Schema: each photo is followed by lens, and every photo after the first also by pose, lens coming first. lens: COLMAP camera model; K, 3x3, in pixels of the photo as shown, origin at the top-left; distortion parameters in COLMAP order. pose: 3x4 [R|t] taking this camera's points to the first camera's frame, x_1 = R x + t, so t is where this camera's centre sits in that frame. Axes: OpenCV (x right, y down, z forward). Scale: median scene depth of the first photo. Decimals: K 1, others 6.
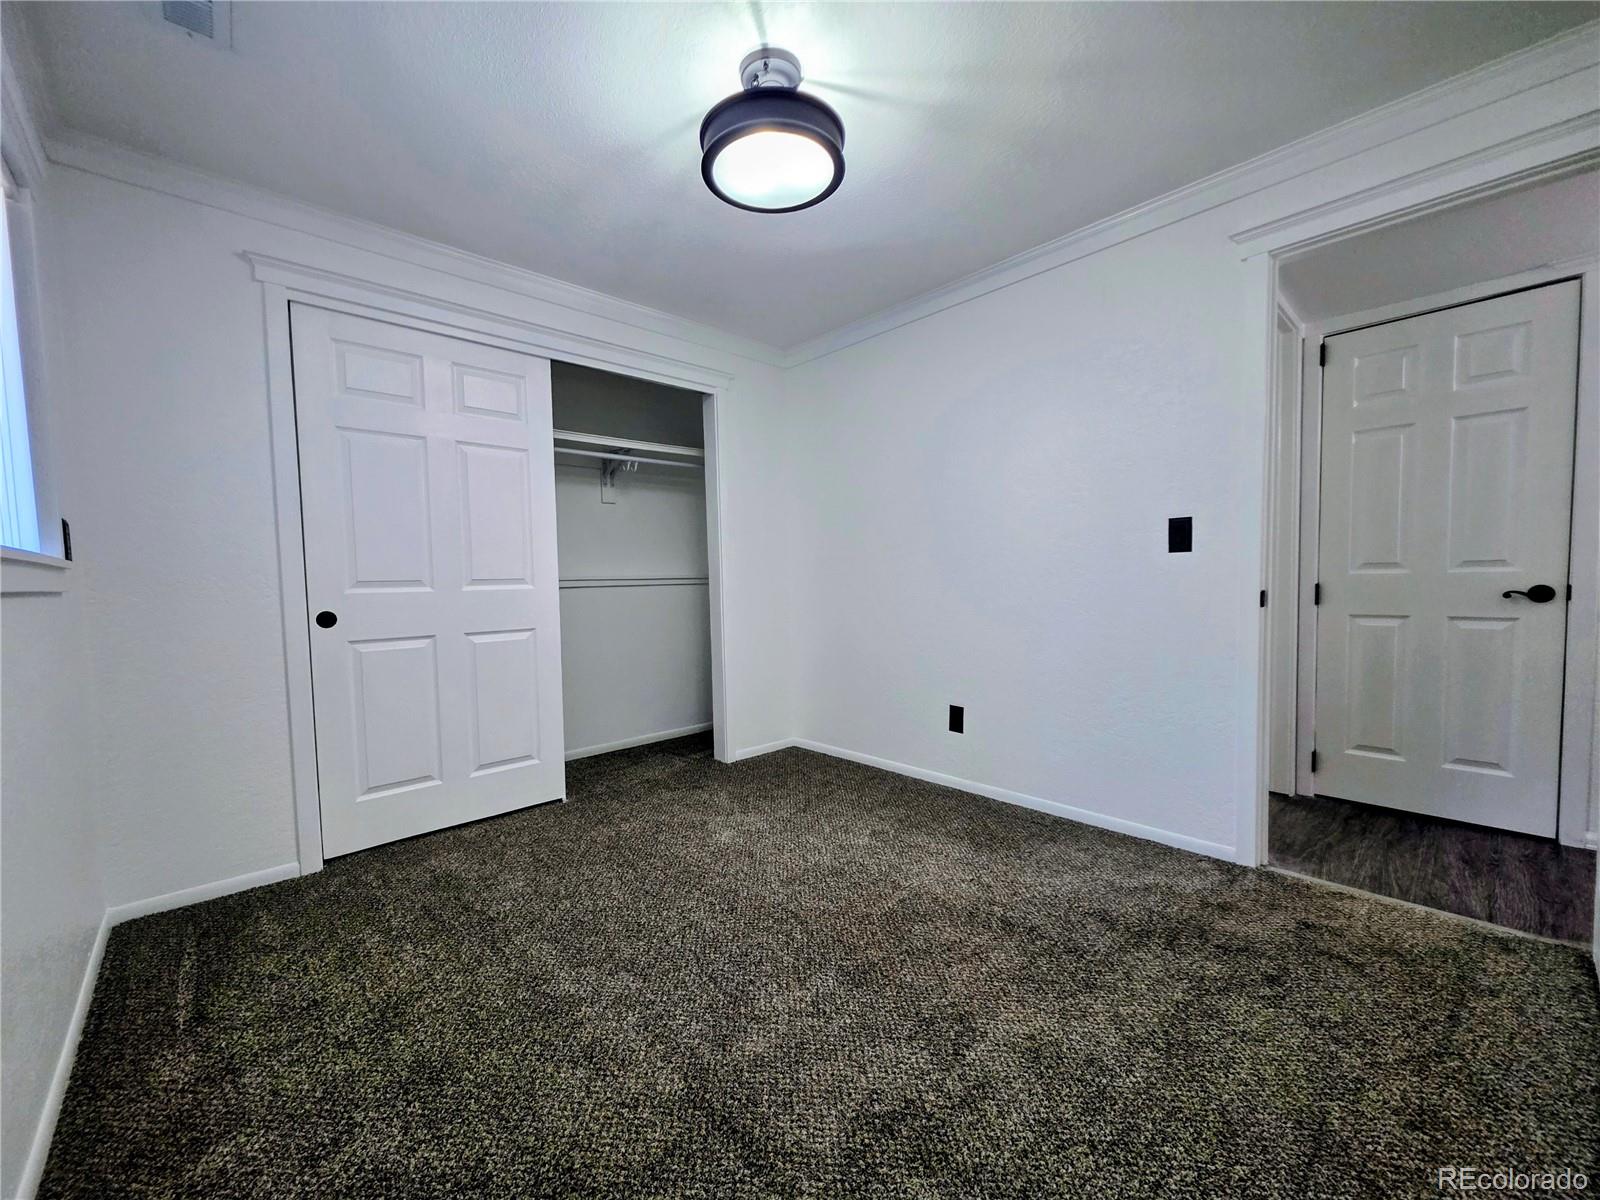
lens RADIAL K [[641.0, 0, 780.7], [0, 641.0, 602.5], [0, 0, 1]] dist [0.003552, -0.000106]
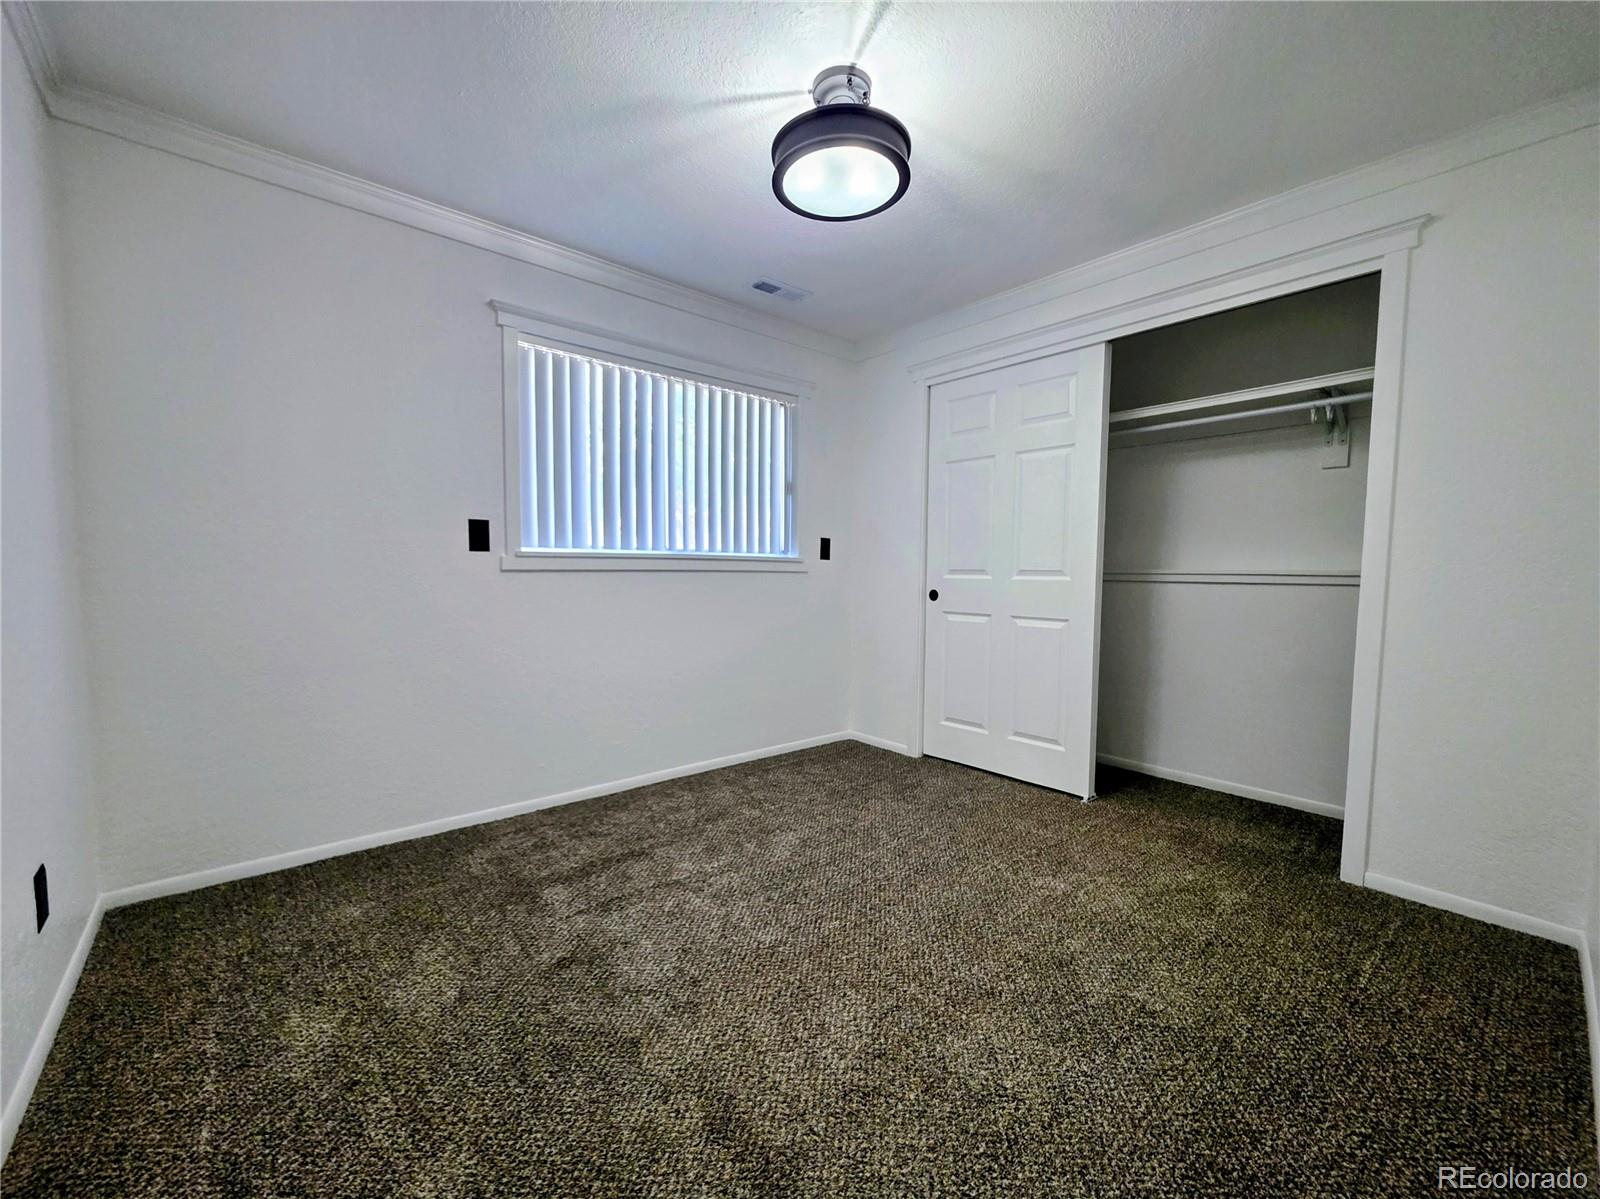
lens RADIAL K [[641.0, 0, 800.8], [0, 641.0, 607.6], [0, 0, 1]] dist [0.003552, -0.000106]
pose [[-0.017008, 0.077292, -0.996863, 0.696929], [-0.052881, 0.995543, 0.078092, -0.039346], [0.998456, 0.054043, -0.012845, 0.643793]]
